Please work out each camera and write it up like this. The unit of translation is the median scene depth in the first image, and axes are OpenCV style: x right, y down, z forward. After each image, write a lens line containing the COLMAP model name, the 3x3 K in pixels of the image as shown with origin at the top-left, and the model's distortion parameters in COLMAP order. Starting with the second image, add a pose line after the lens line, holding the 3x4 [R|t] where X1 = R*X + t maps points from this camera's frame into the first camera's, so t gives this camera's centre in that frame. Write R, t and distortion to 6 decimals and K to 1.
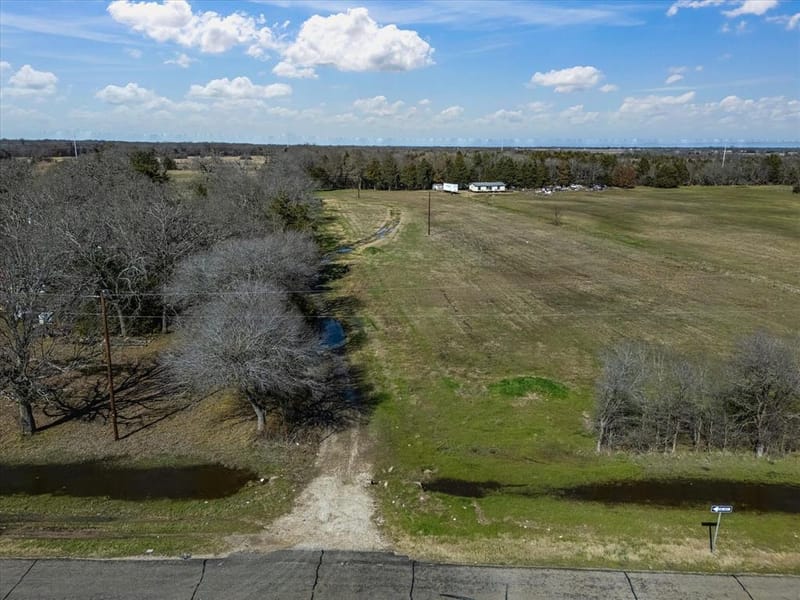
lens RADIAL K [[591.4, 0, 399.5], [0, 591.4, 295.0], [0, 0, 1]] dist [0.071781, -0.065490]
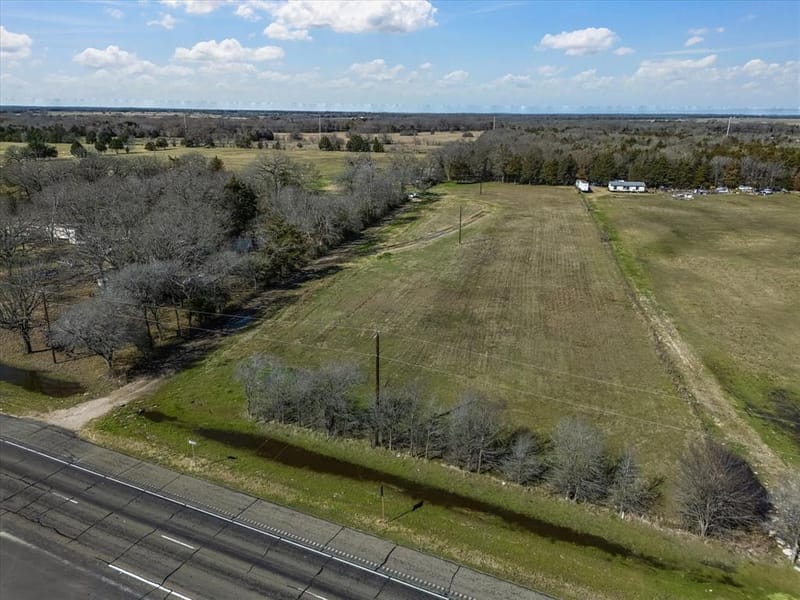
lens RADIAL K [[593.1, 0, 400.0], [0, 593.1, 300.0], [0, 0, 1]] dist [0.074068, -0.070426]
pose [[0.912893, 0.121829, -0.389594, 0.217475], [-0.098713, 0.991983, 0.078898, -0.038253], [0.396083, -0.033568, 0.917601, -0.059629]]
